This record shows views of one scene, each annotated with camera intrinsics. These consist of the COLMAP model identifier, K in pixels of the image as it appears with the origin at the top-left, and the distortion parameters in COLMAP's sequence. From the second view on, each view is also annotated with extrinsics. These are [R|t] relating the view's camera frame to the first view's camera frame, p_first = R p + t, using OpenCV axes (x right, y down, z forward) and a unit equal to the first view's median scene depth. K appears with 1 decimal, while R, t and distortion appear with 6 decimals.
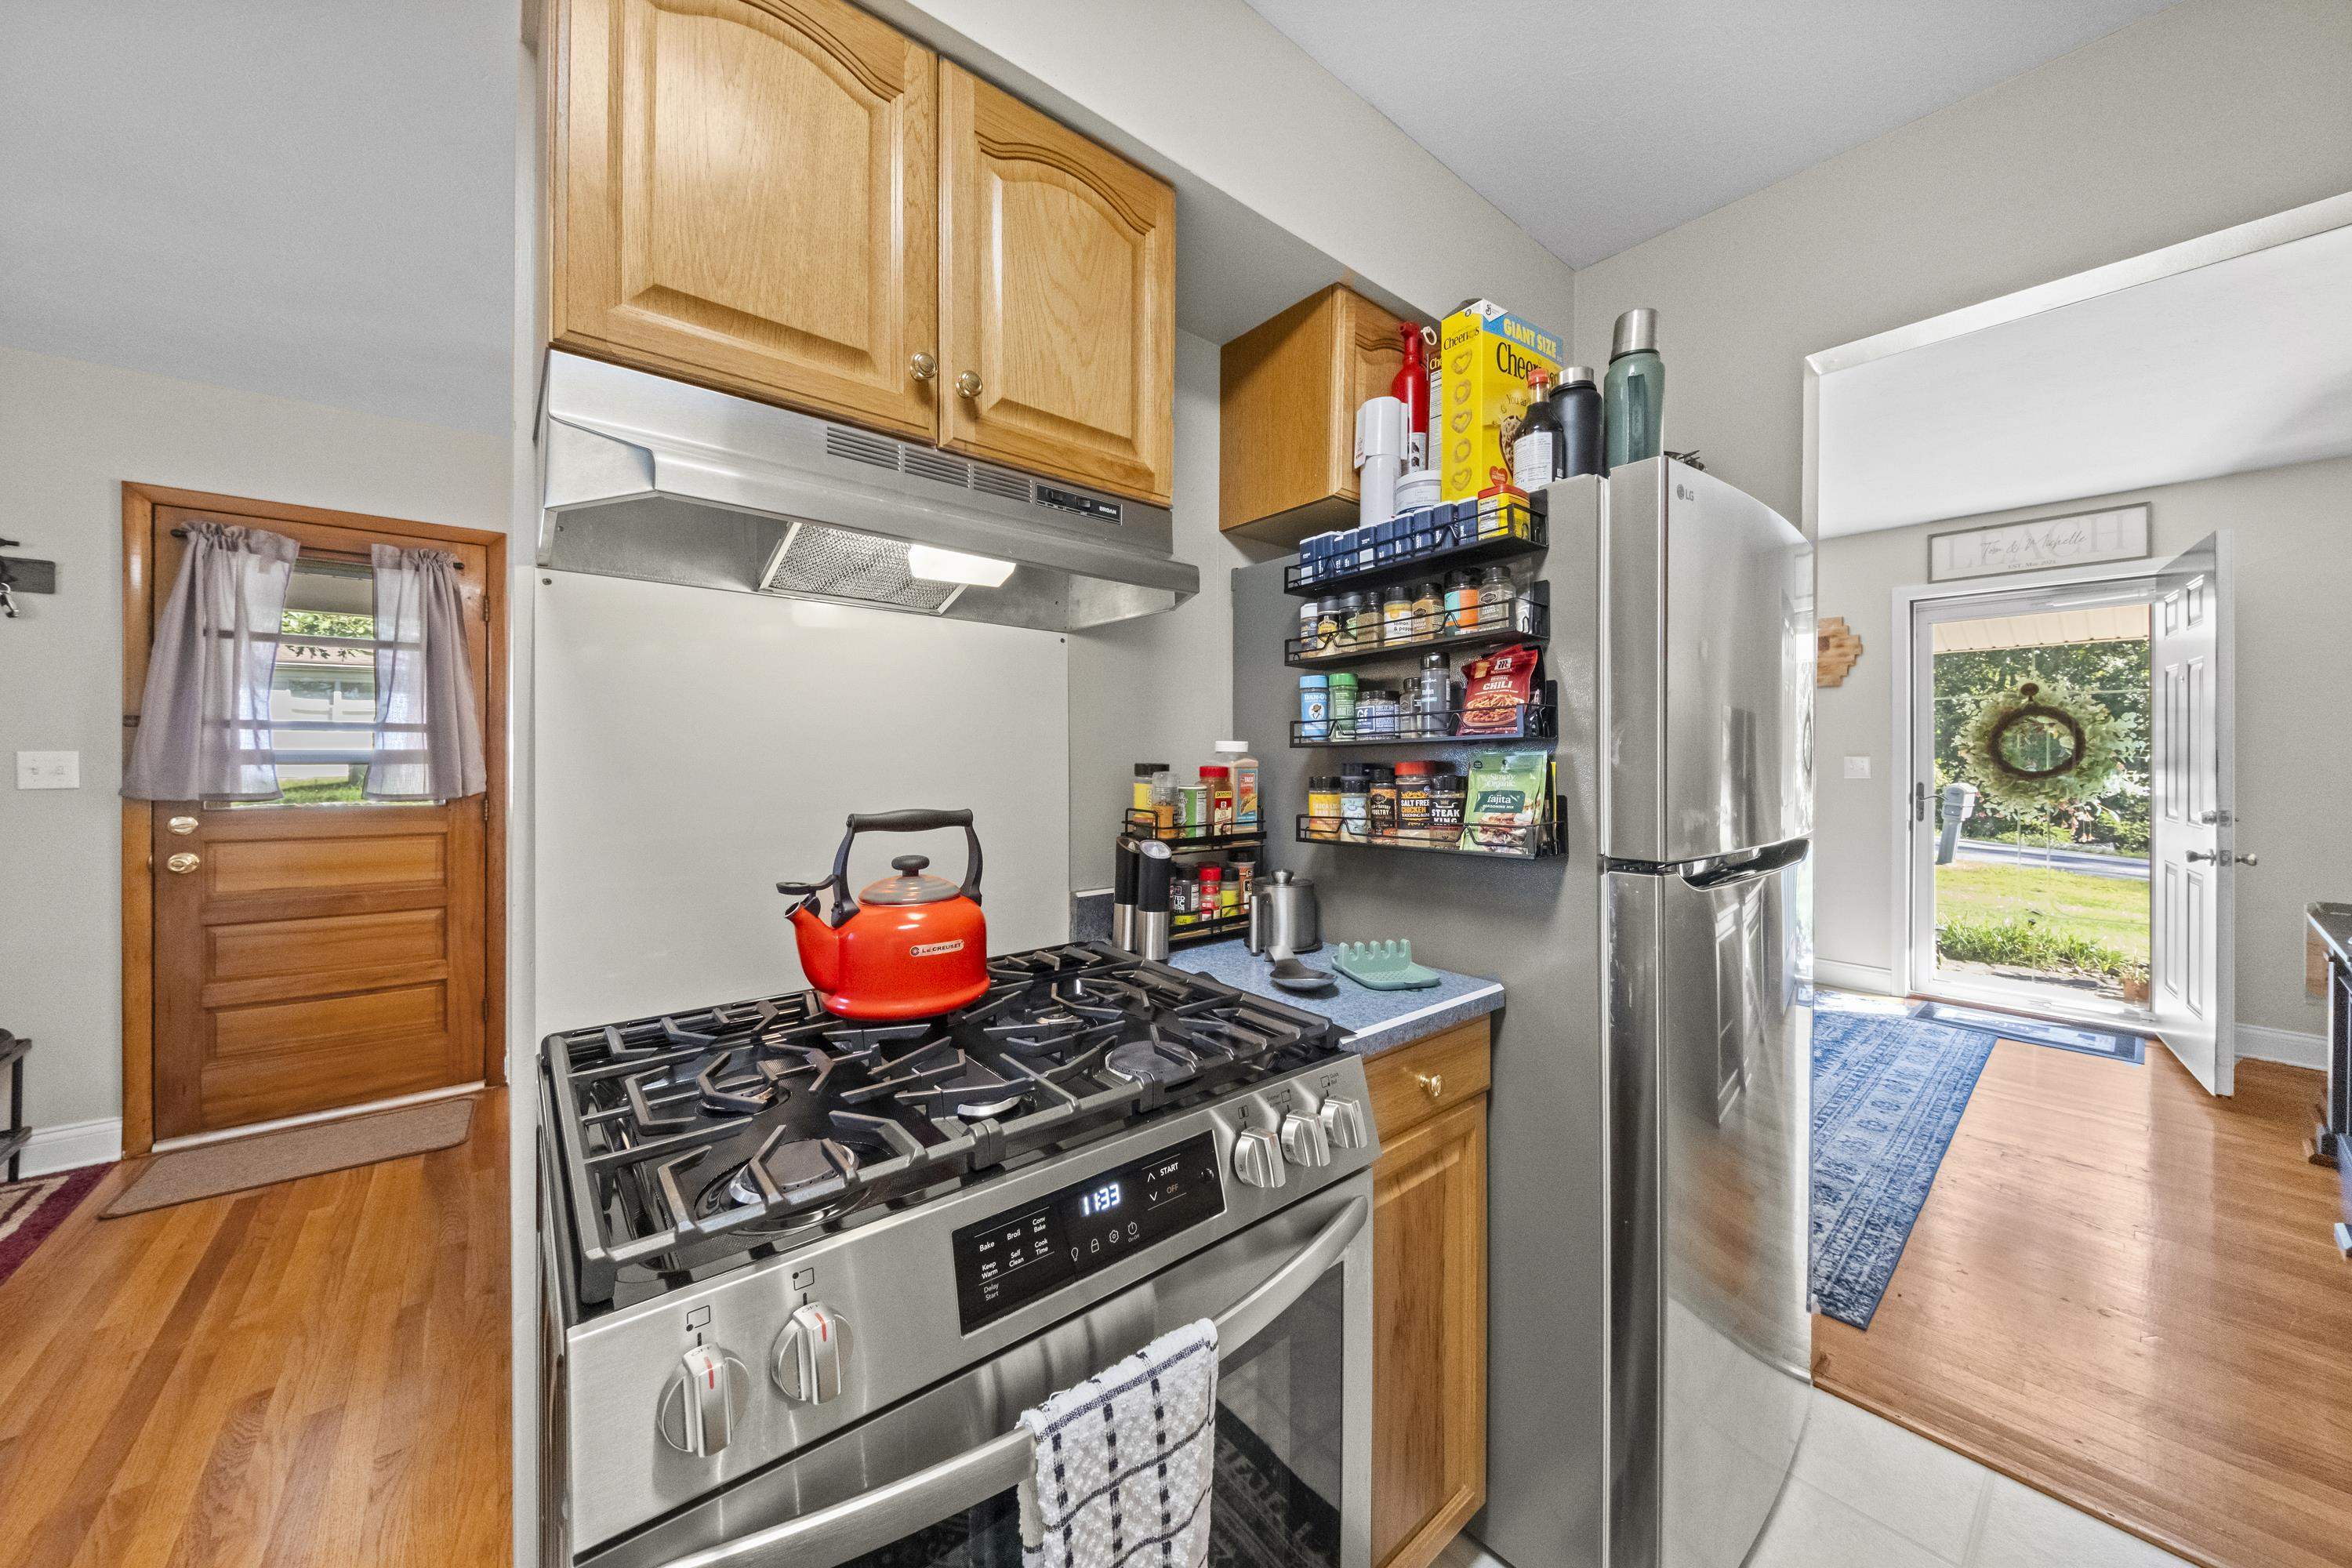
lens RADIAL K [[807.8, 0, 1179.9], [0, 807.8, 751.9], [0, 0, 1]] dist [0.046996, -0.024984]
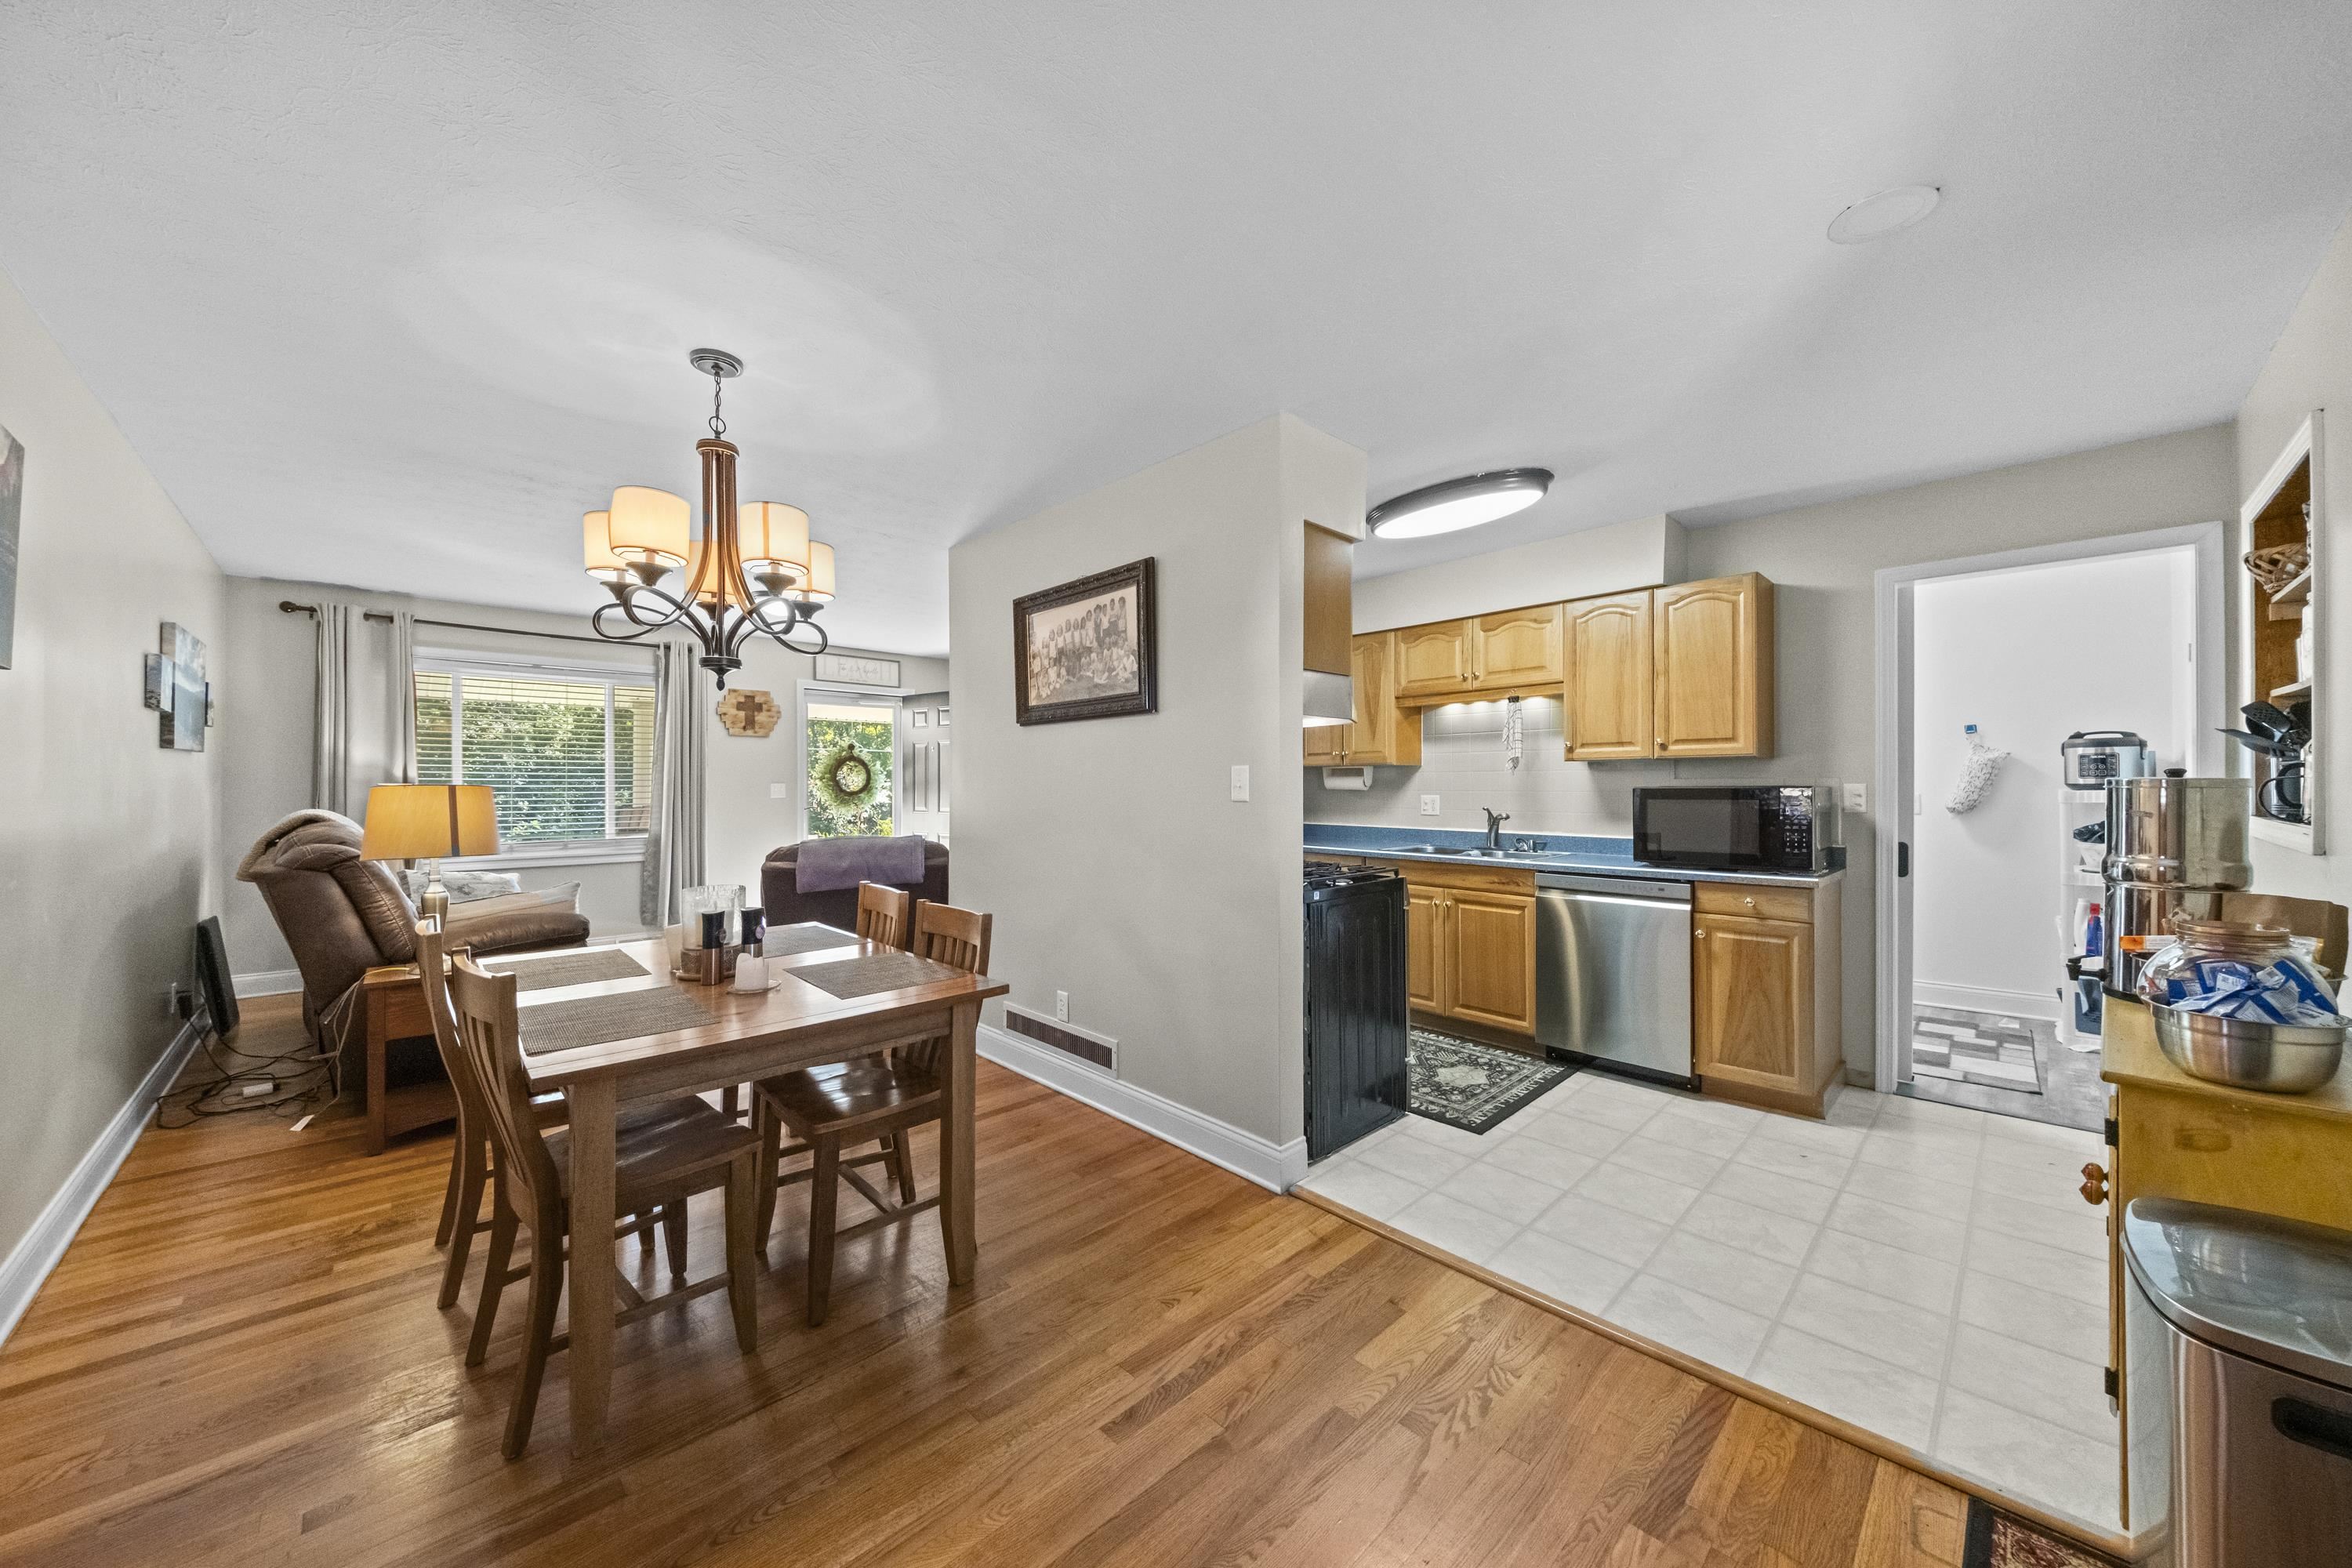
lens RADIAL K [[826.6, 0, 1182.2], [0, 826.6, 784.2], [0, 0, 1]] dist [0.053165, -0.027351]
pose [[-0.077026, -0.001202, 0.997028, -2.496446], [-0.005074, 0.999987, 0.000813, 0.006291], [-0.997016, -0.004997, -0.077031, 1.118734]]
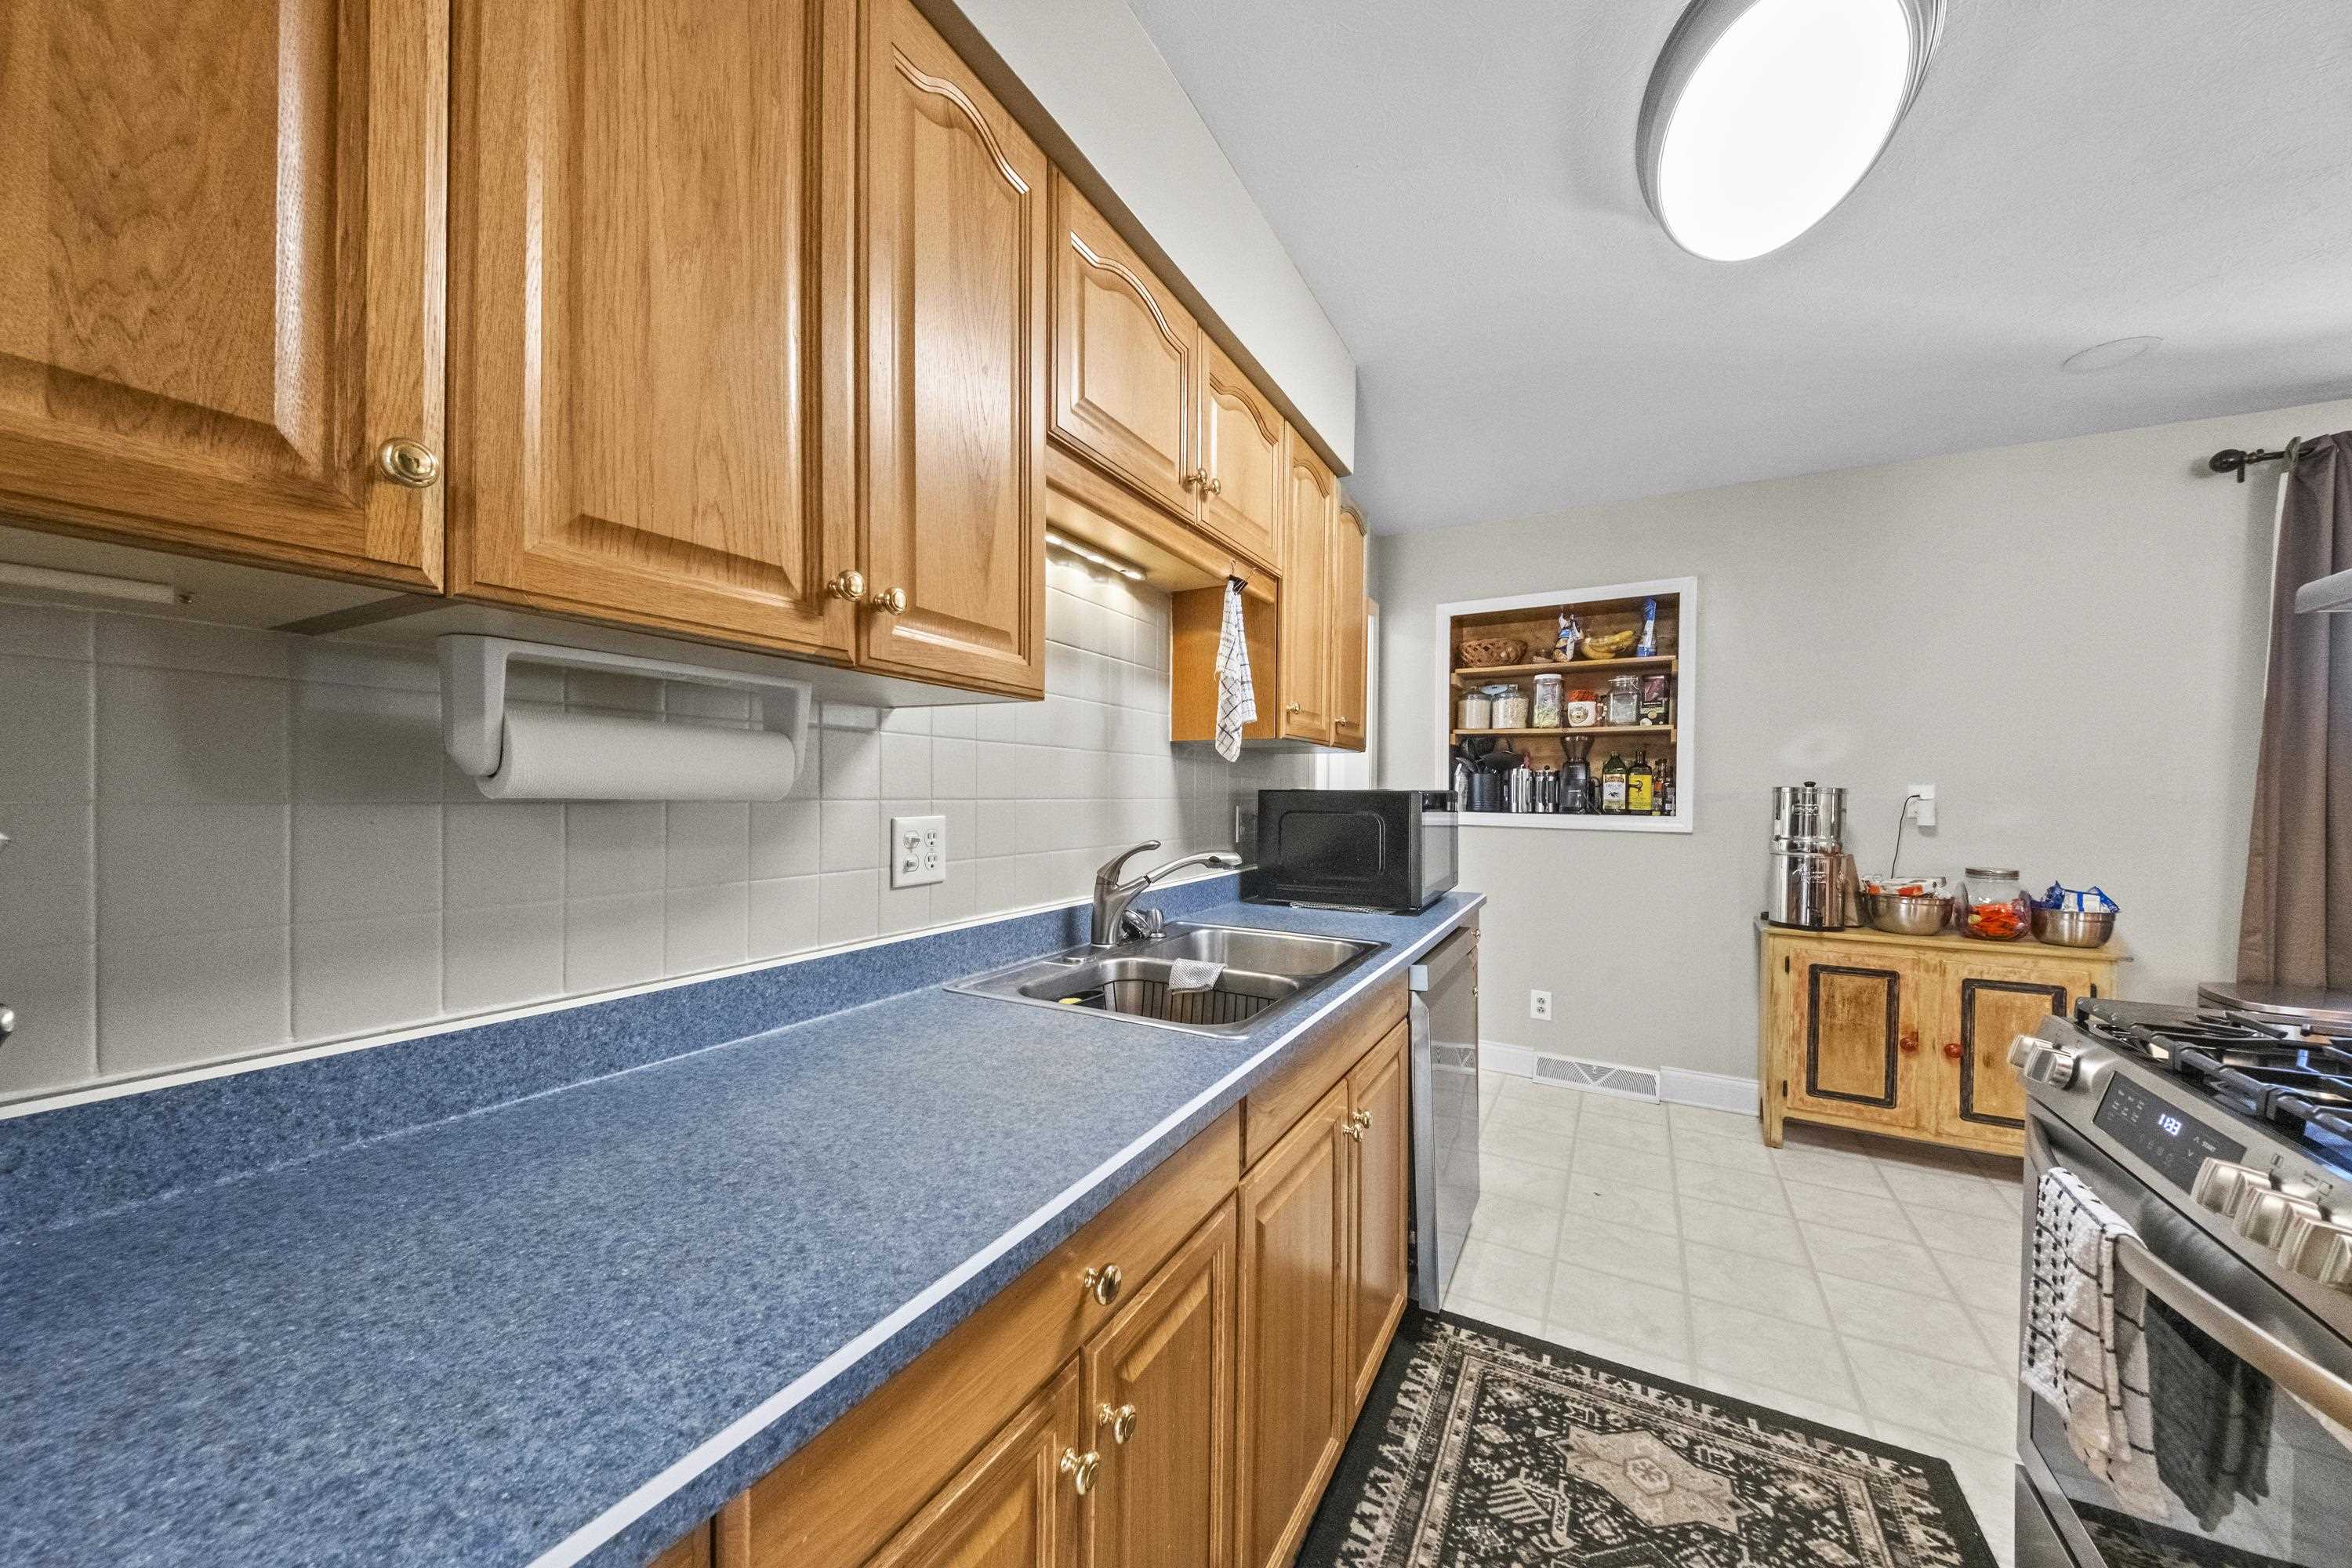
lens RADIAL K [[817.7, 0, 1122.8], [0, 817.7, 780.8], [0, 0, 1]] dist [-0.001760, -0.000178]
pose [[-0.948730, -0.015213, -0.315722, 0.944696], [-0.011052, 0.999827, -0.014967, 0.020880], [0.315895, -0.010710, -0.948734, 0.852097]]
